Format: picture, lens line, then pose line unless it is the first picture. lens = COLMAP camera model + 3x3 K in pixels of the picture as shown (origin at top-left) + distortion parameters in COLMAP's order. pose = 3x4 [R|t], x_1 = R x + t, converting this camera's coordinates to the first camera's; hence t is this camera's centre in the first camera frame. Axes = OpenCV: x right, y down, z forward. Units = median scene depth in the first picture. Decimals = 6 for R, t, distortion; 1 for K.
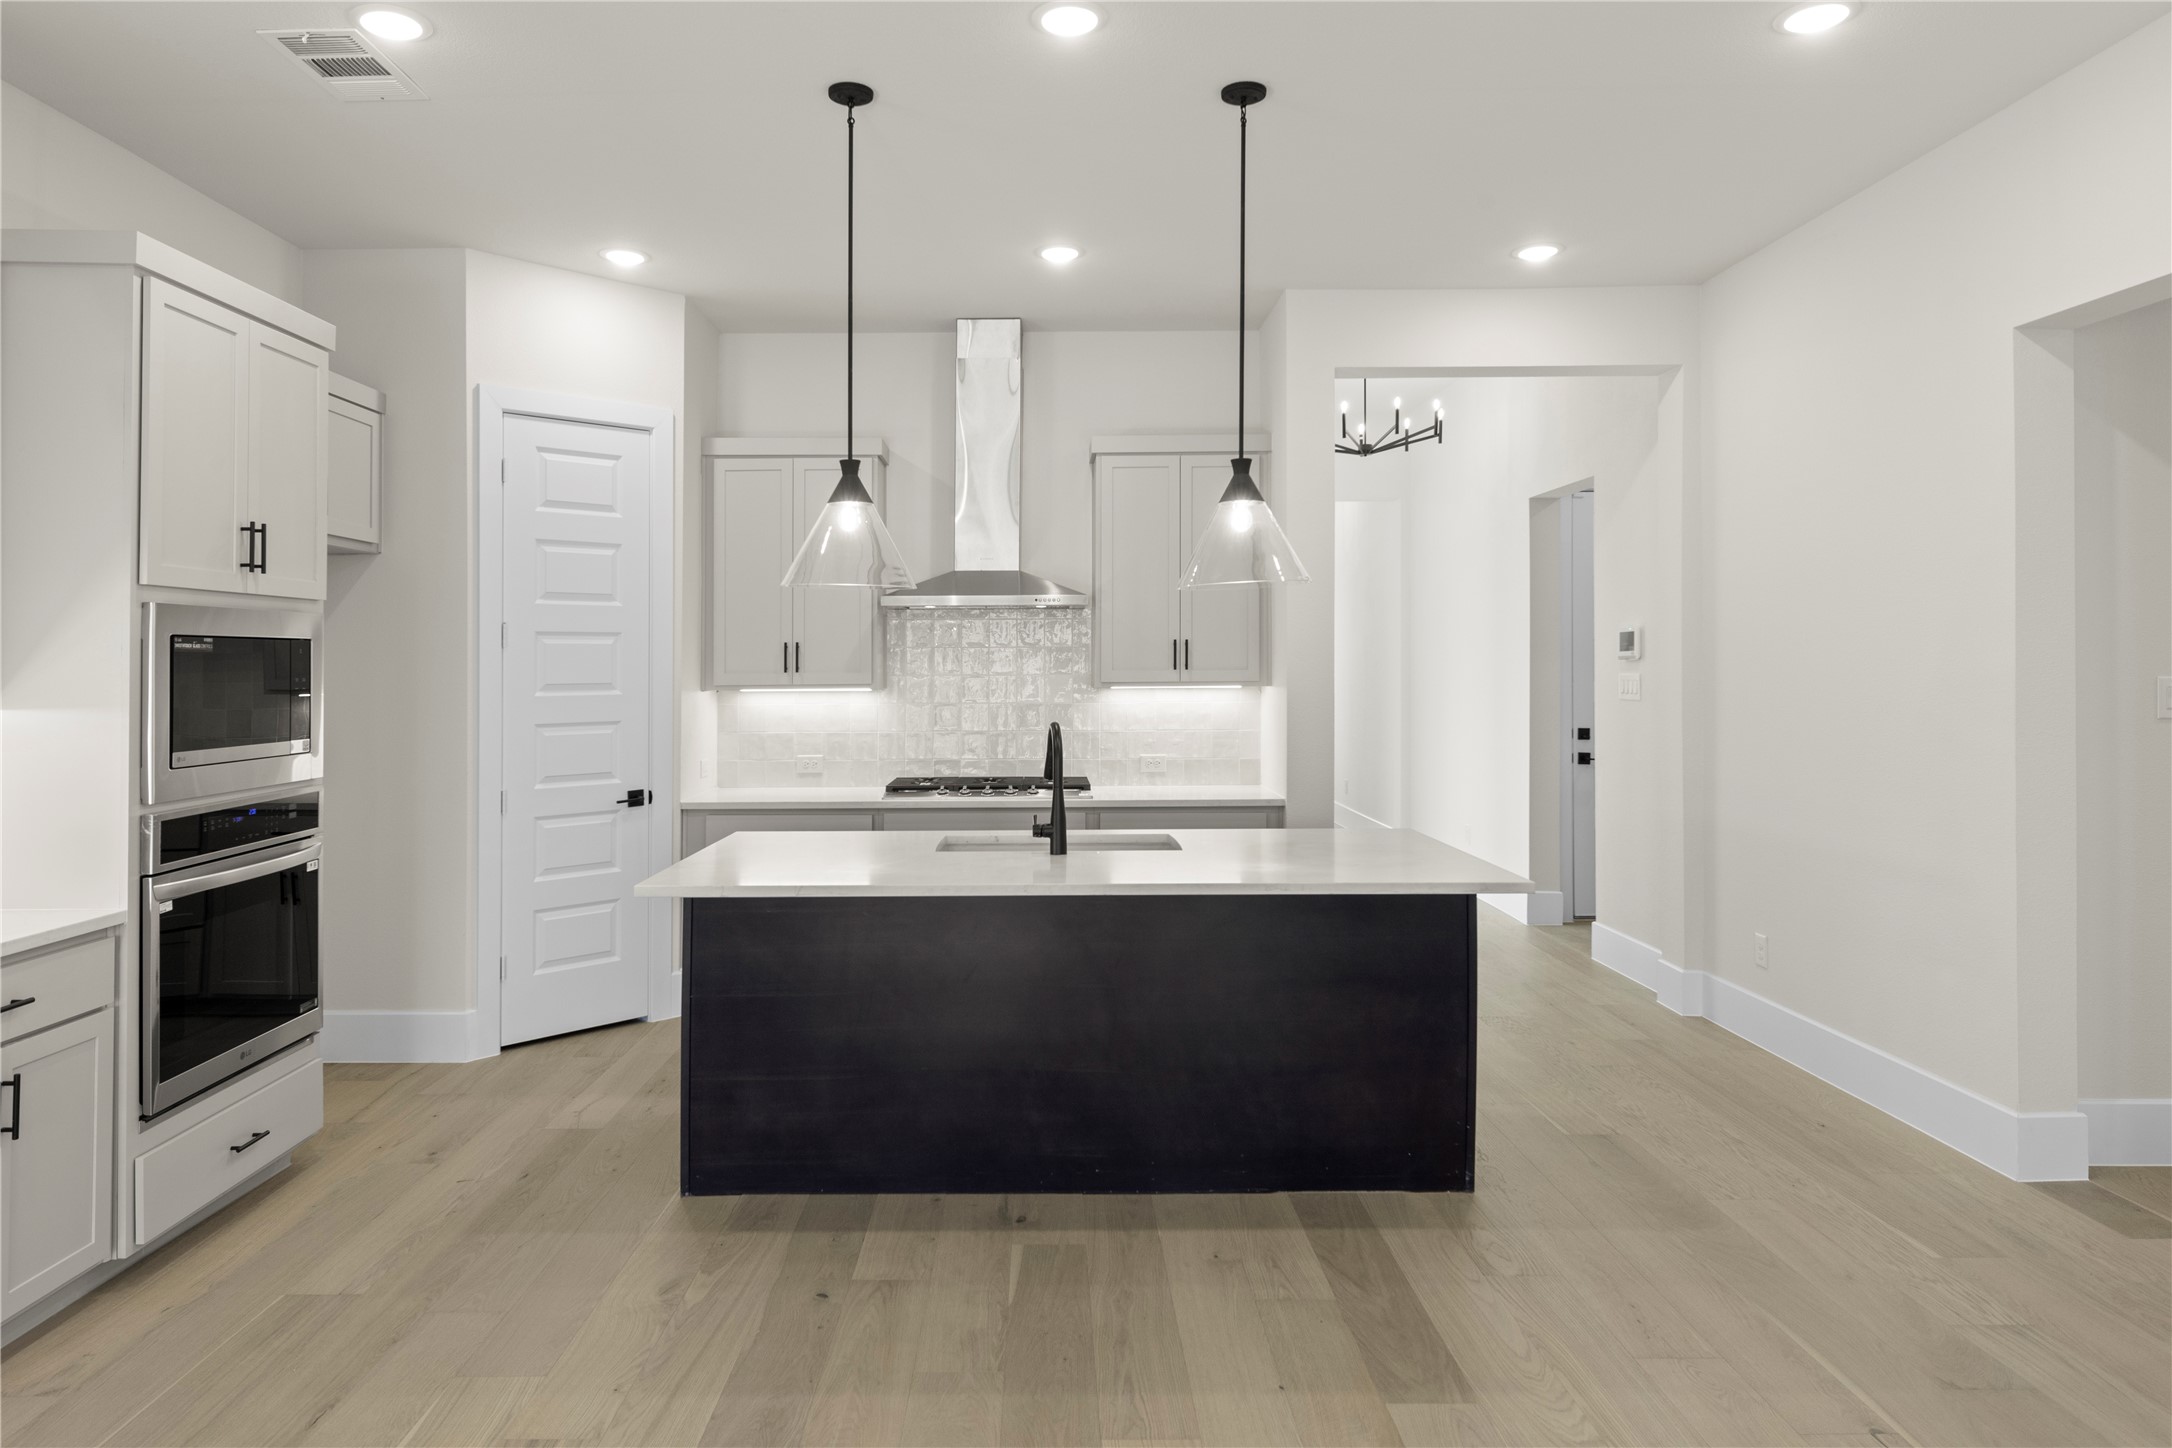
lens RADIAL K [[1331.3, 0, 1048.3], [0, 1331.3, 631.9], [0, 0, 1]] dist [0.000681, -0.001135]
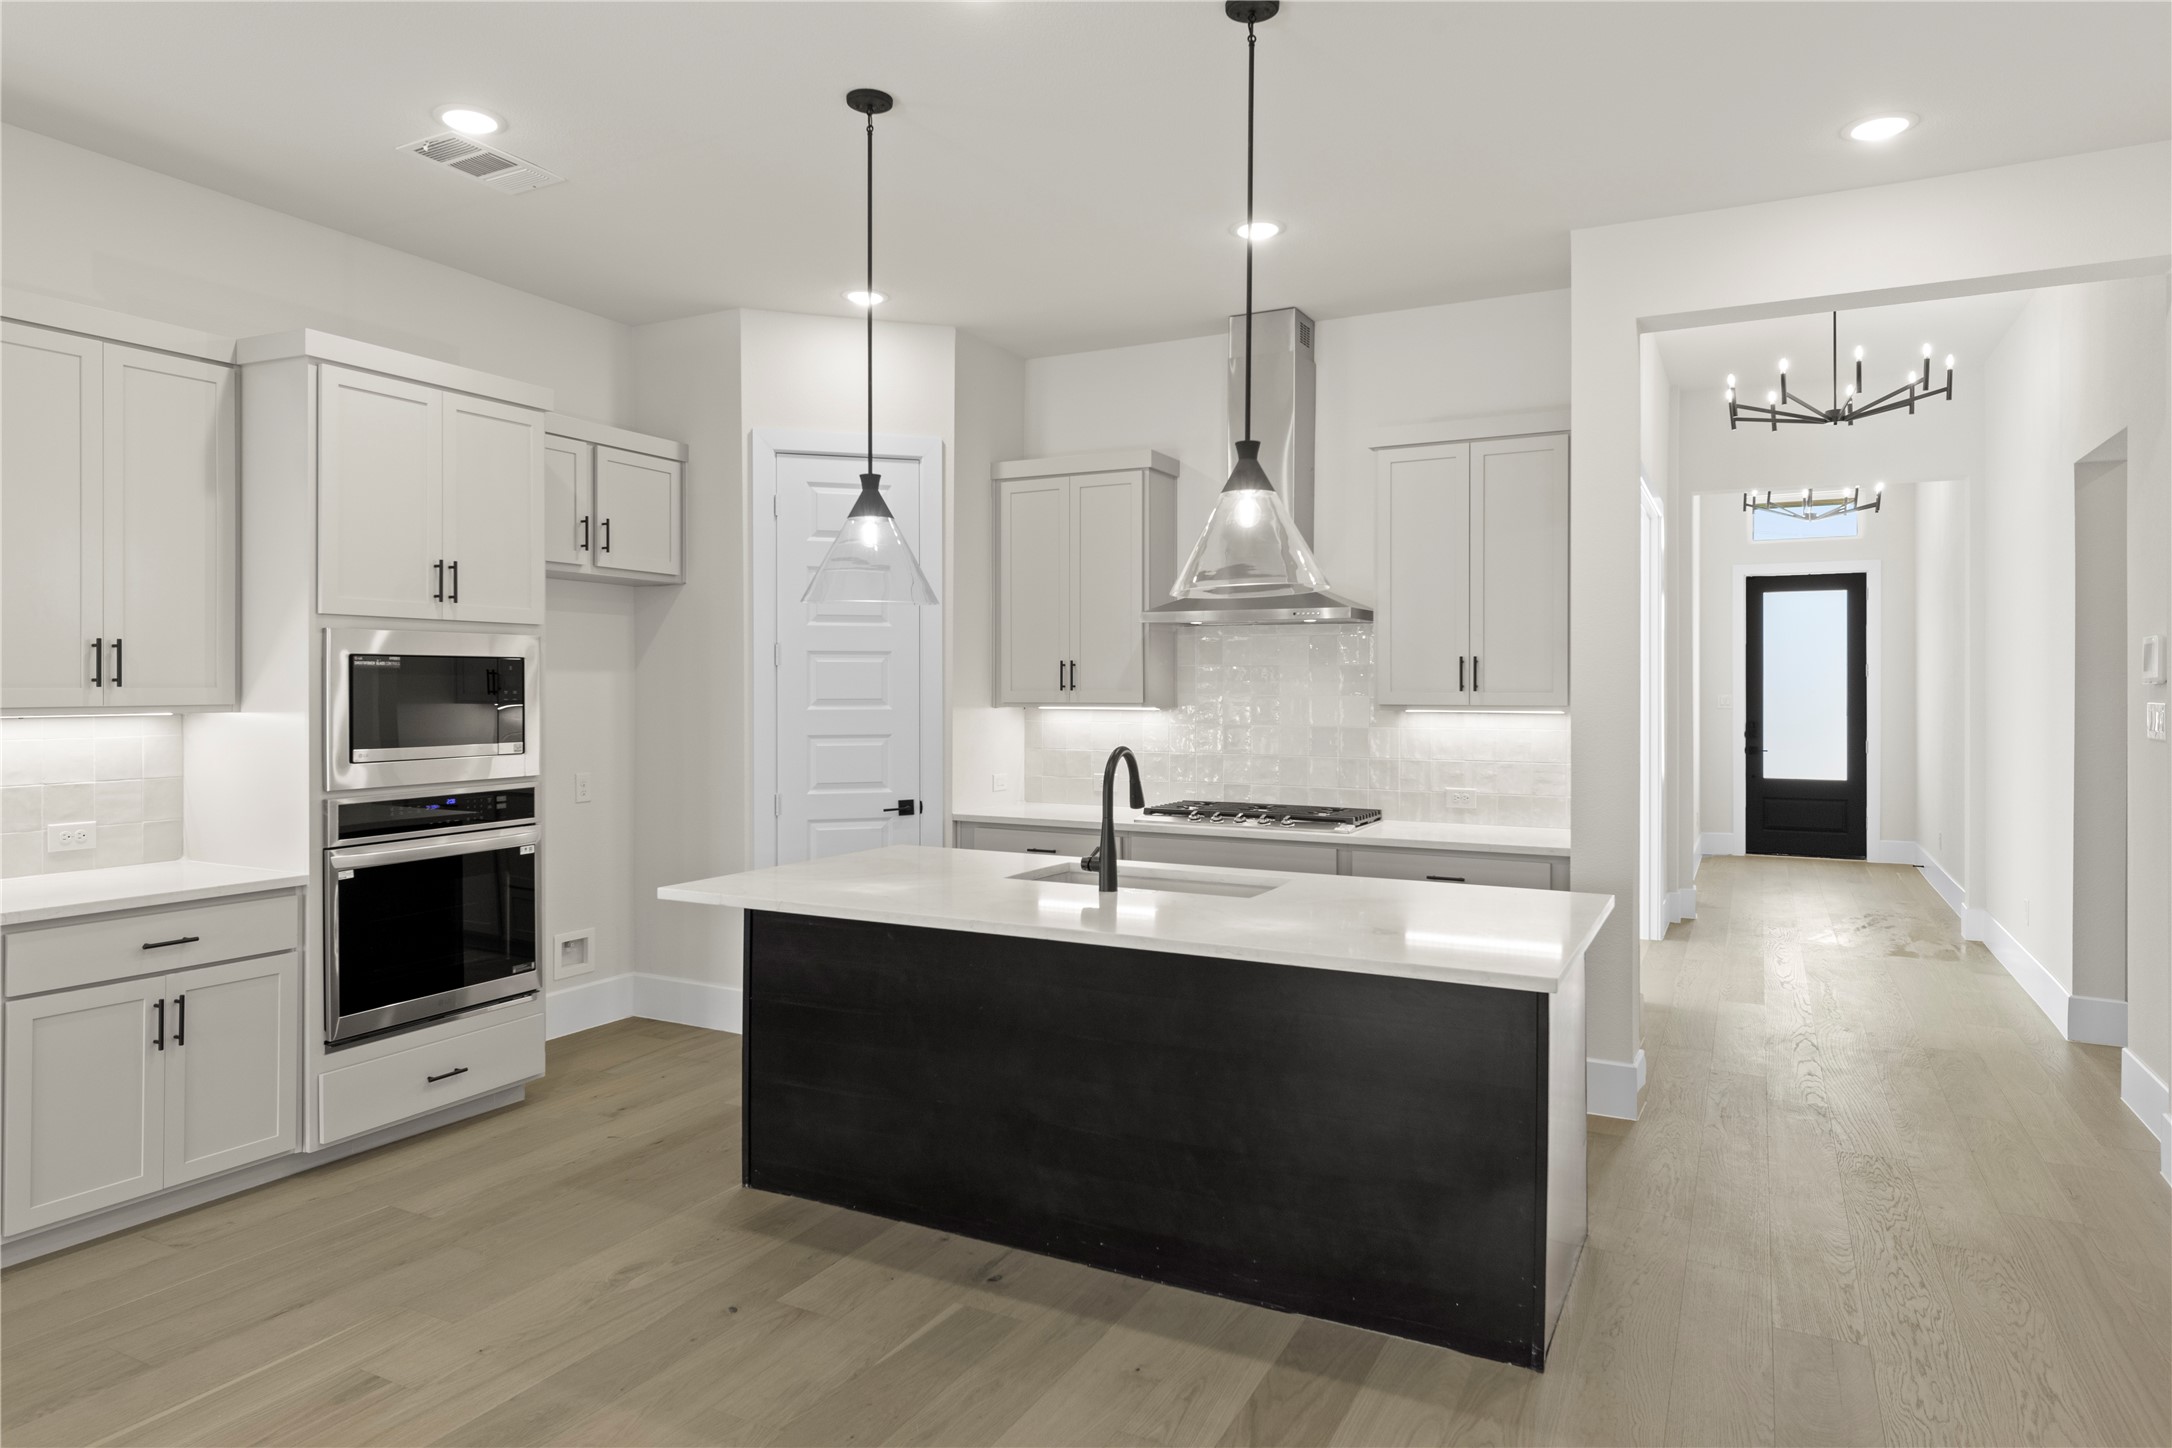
lens RADIAL K [[1301.6, 0, 1083.4], [0, 1301.6, 669.6], [0, 0, 1]] dist [-0.000104, 0.000964]
pose [[0.885958, 0.001144, -0.463765, 0.437345], [0.004904, 0.999918, 0.011836, 0.004879], [0.463740, -0.012761, 0.885879, 0.218451]]
